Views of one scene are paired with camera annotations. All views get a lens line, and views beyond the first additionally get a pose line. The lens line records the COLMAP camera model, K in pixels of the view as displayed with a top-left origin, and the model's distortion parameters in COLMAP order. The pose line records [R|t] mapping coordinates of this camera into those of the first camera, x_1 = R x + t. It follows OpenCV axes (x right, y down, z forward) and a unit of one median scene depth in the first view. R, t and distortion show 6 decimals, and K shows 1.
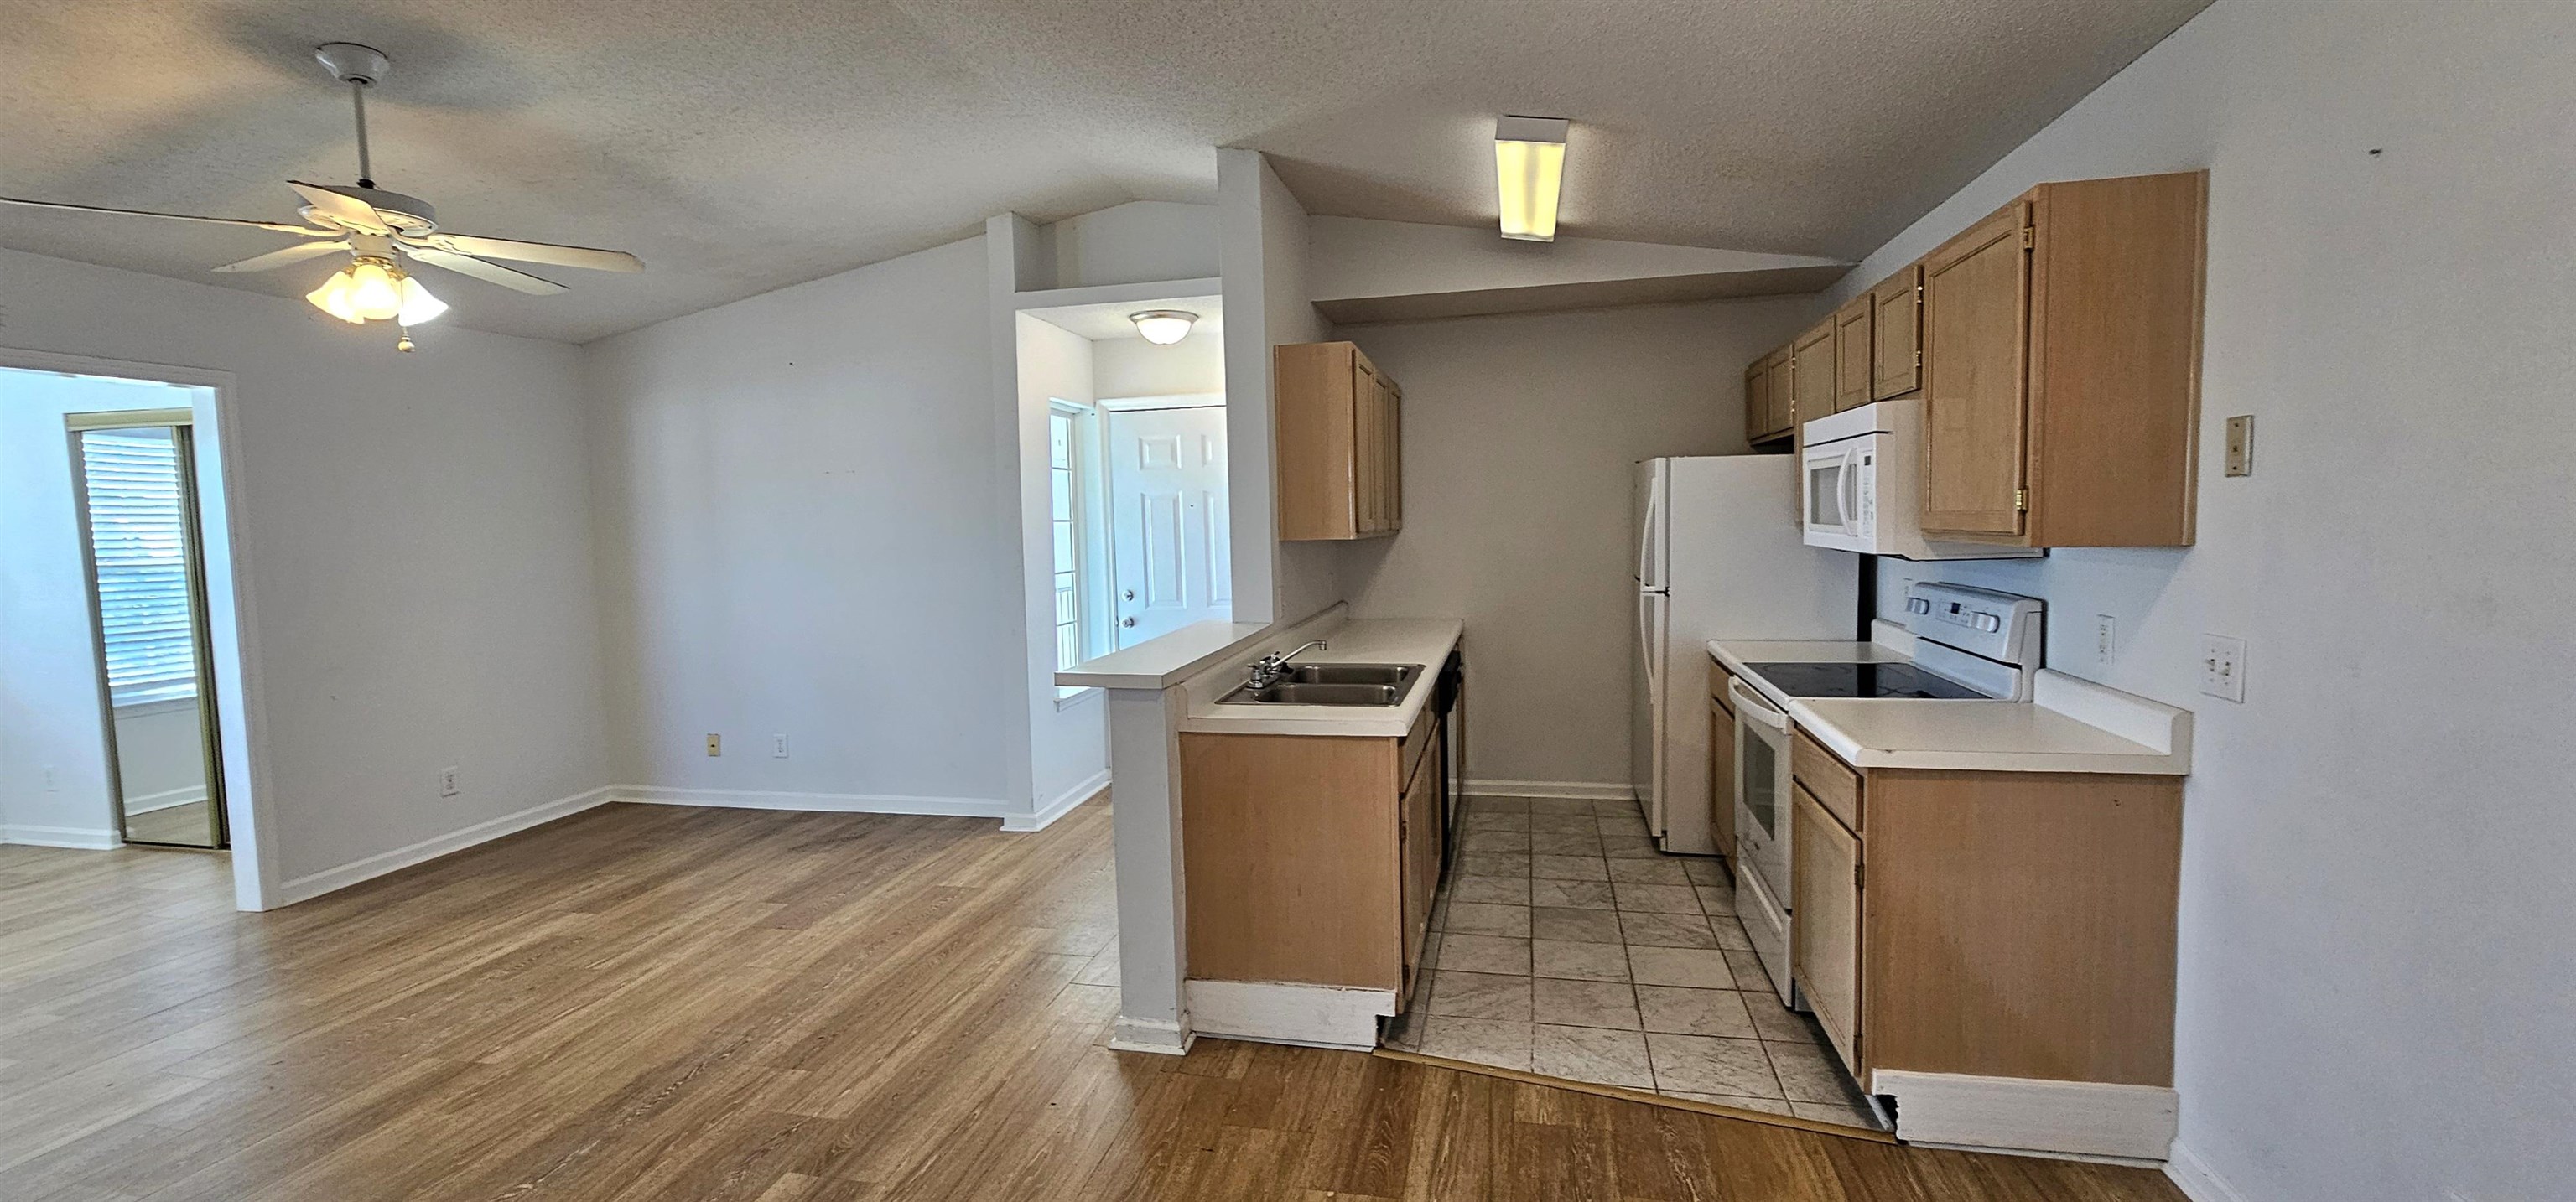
lens RADIAL K [[1053.6, 0, 1276.9], [0, 1053.6, 593.5], [0, 0, 1]] dist [-0.002249, 0.001117]
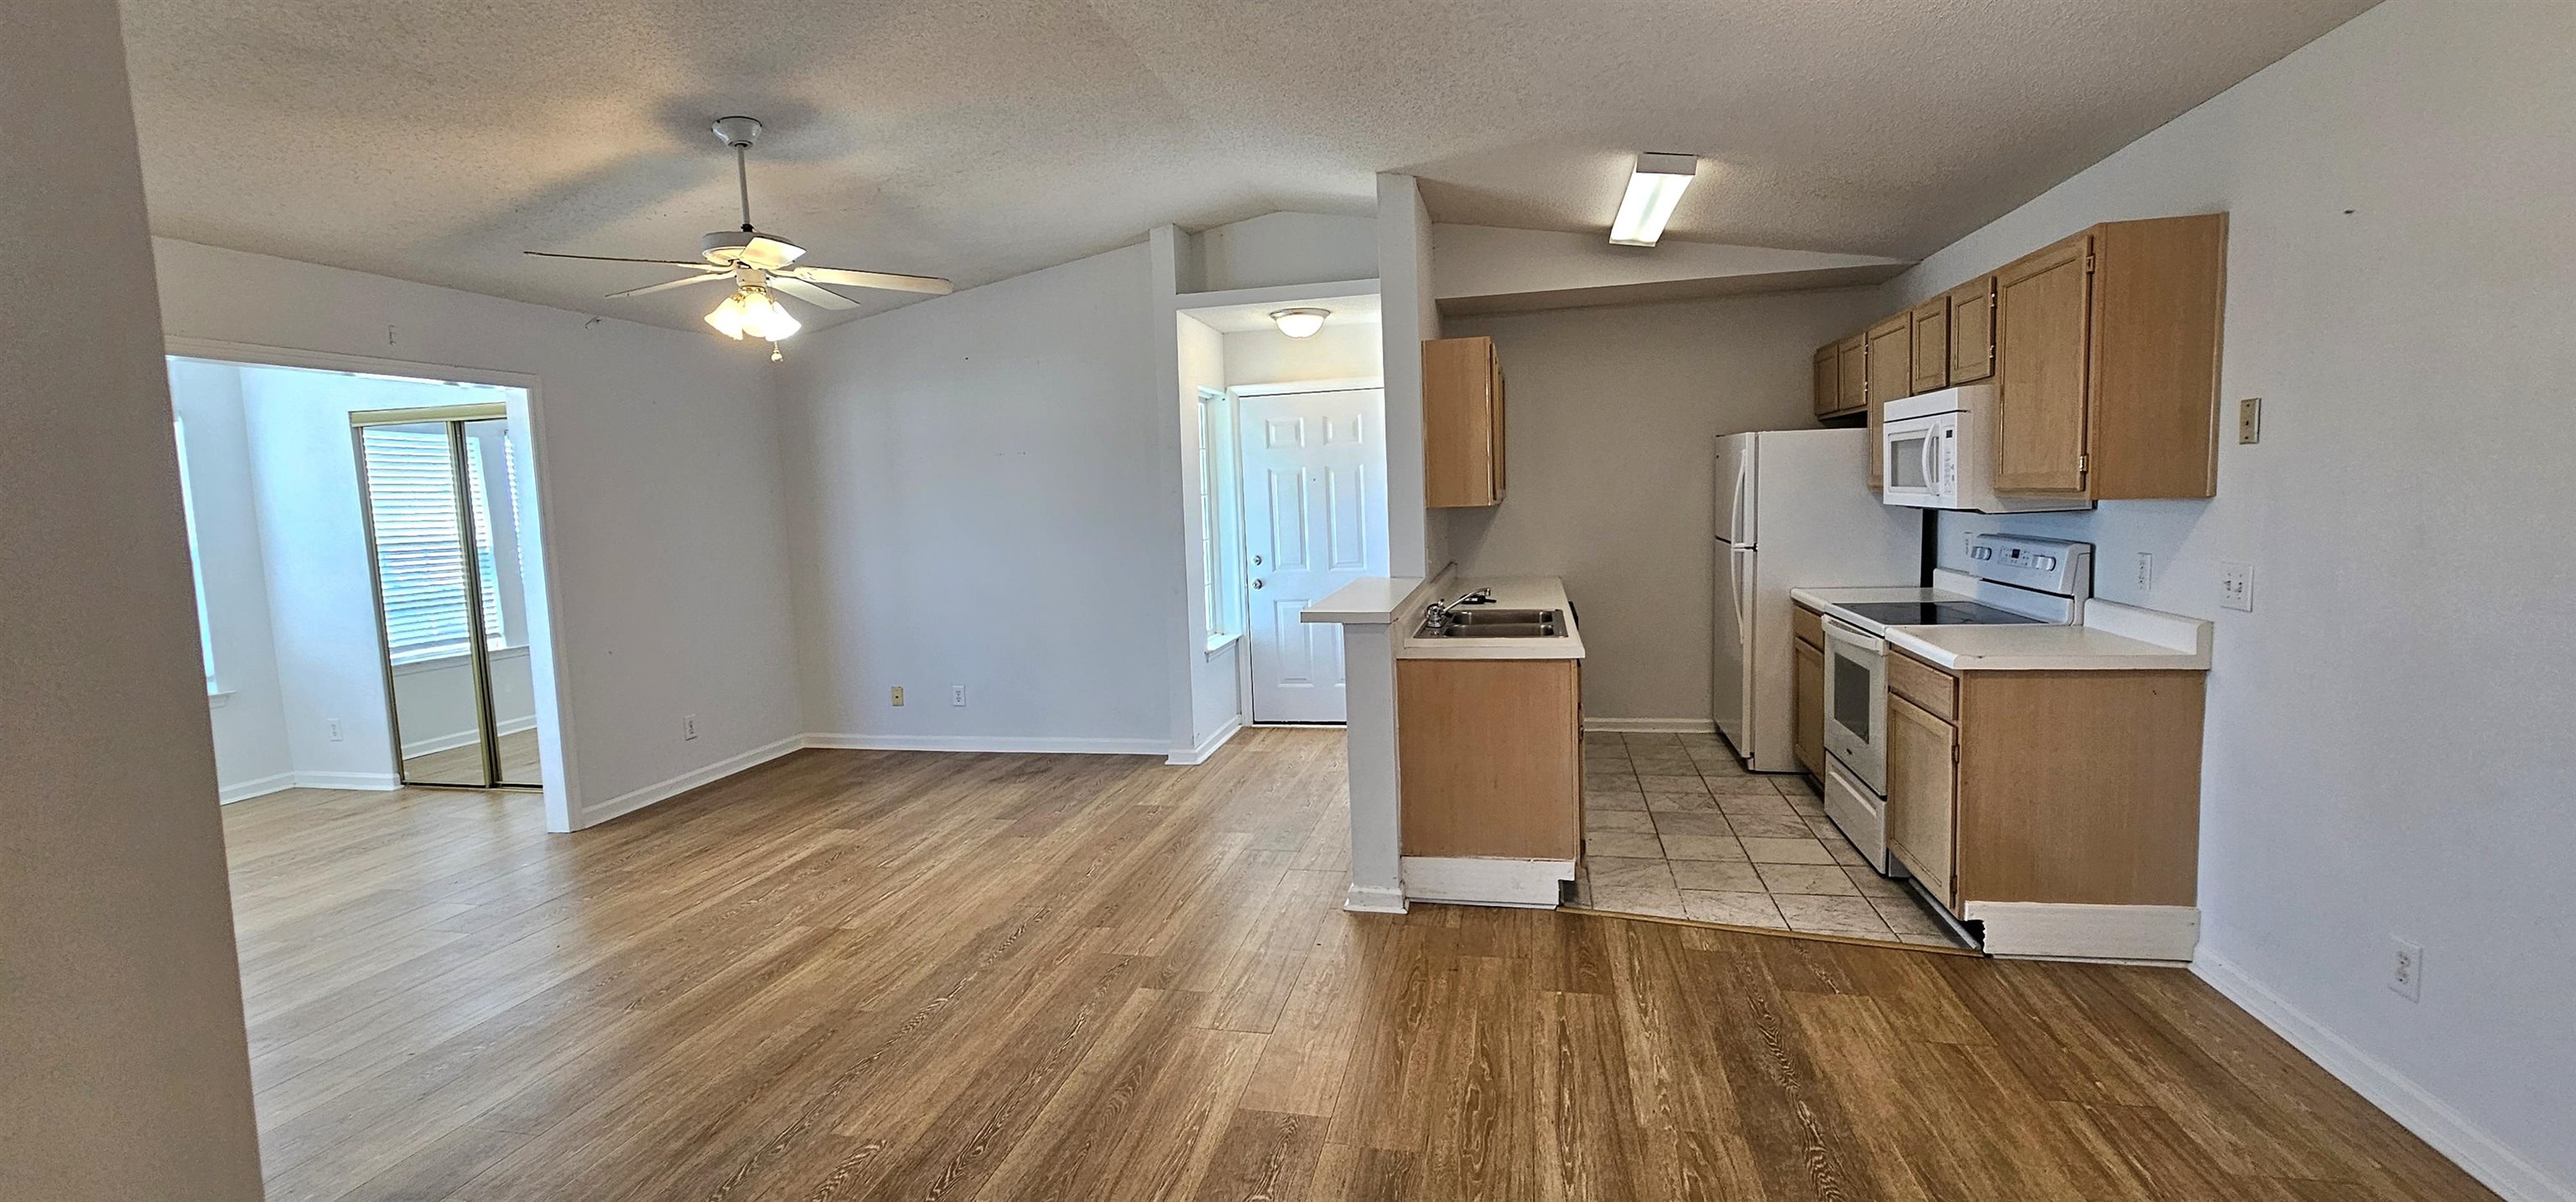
lens RADIAL K [[1053.6, 0, 1274.9], [0, 1053.6, 592.9], [0, 0, 1]] dist [-0.002249, 0.001117]
pose [[0.999911, -0.012445, -0.004726, -0.213926], [0.012545, 0.999686, 0.021672, 0.022617], [0.004455, -0.021729, 0.999754, -0.231636]]
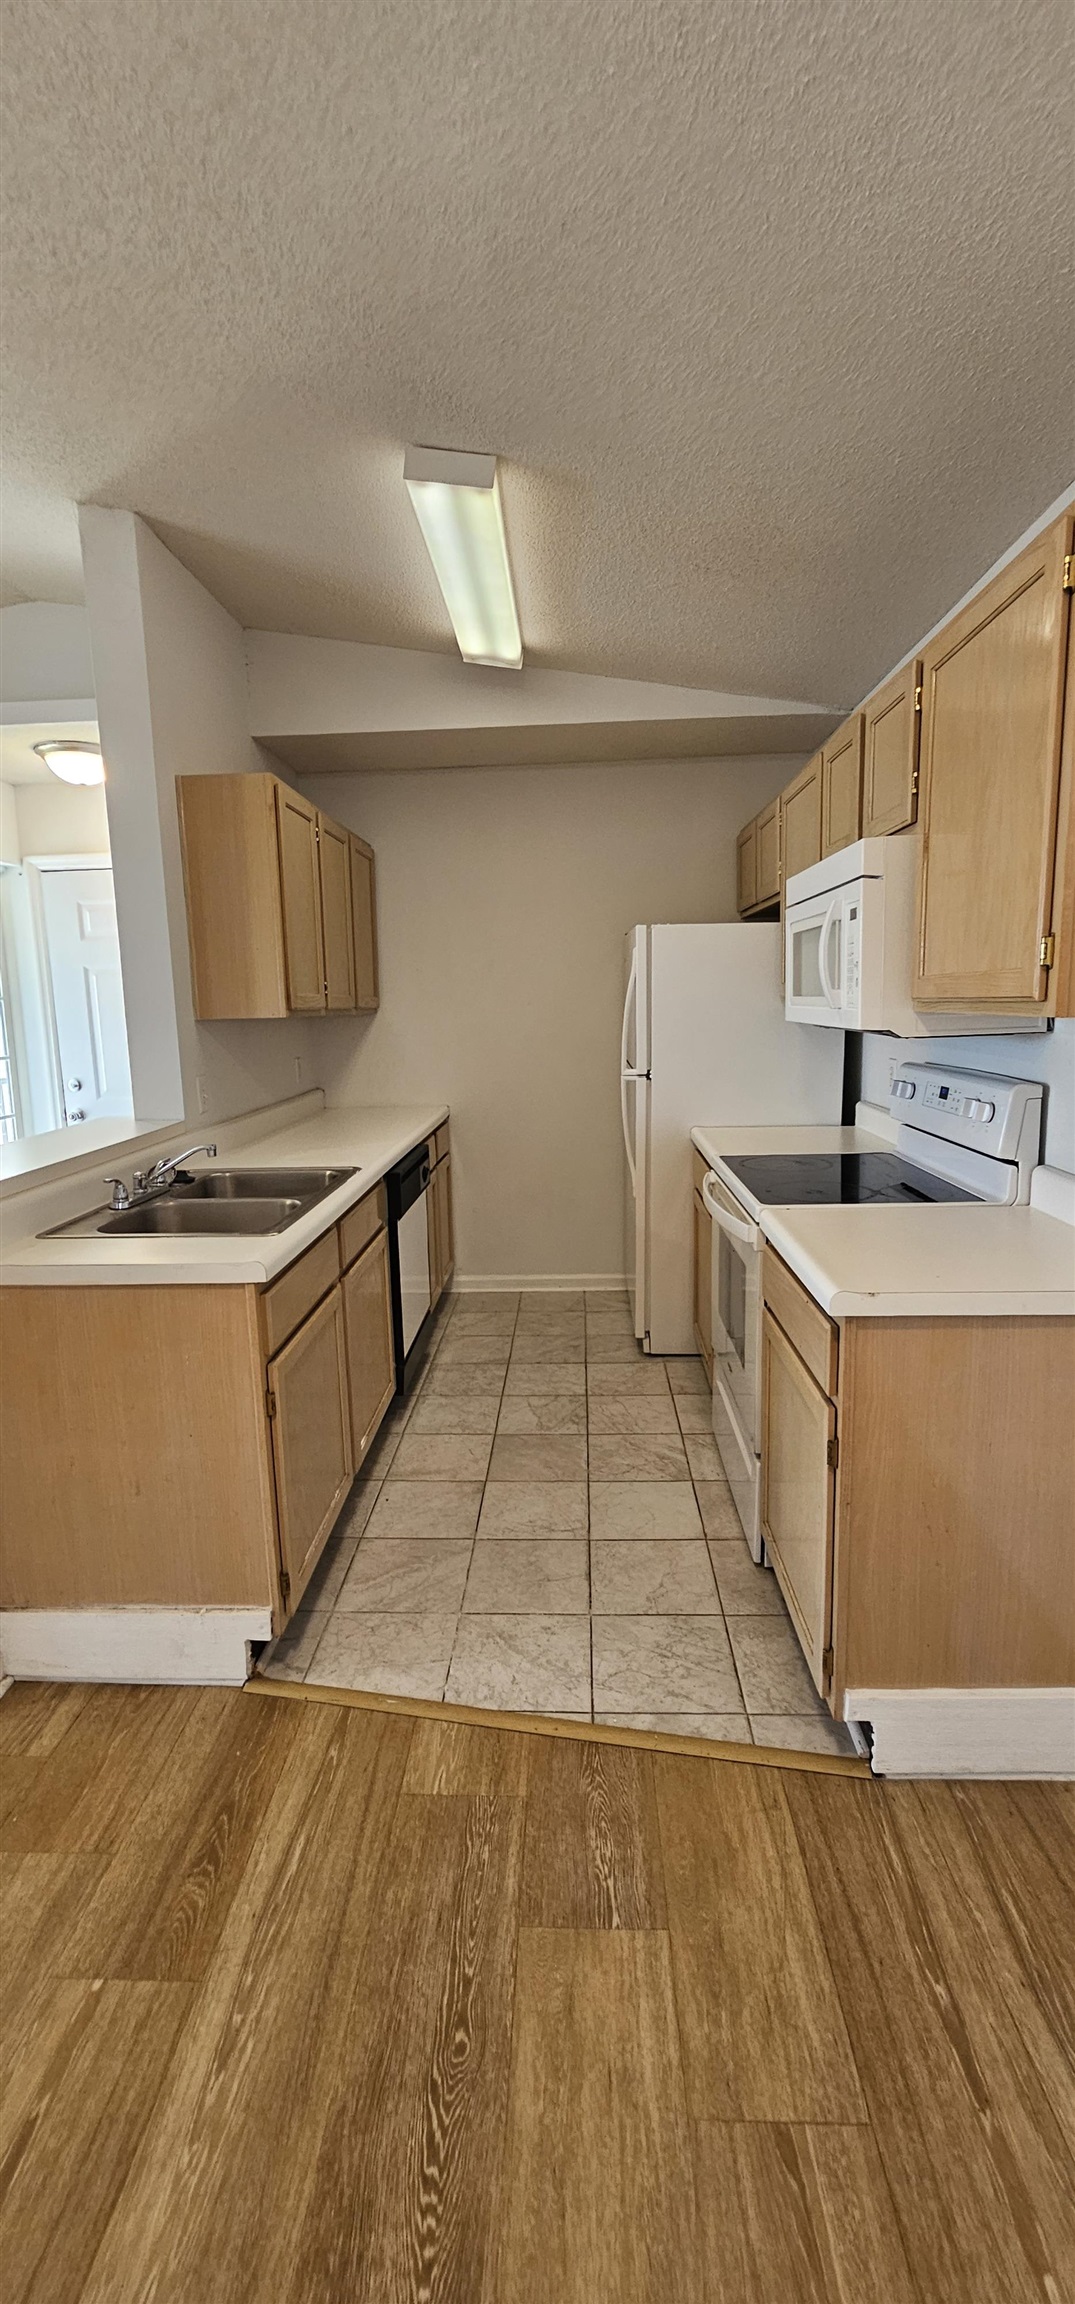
lens RADIAL K [[942.5, 0, 520.1], [0, 942.5, 1151.4], [0, 0, 1]] dist [-0.002249, 0.001117]
pose [[0.985533, -0.026611, 0.167381, 0.167818], [0.012749, 0.996439, 0.083353, -0.007077], [-0.169003, -0.080013, 0.982362, 0.292028]]
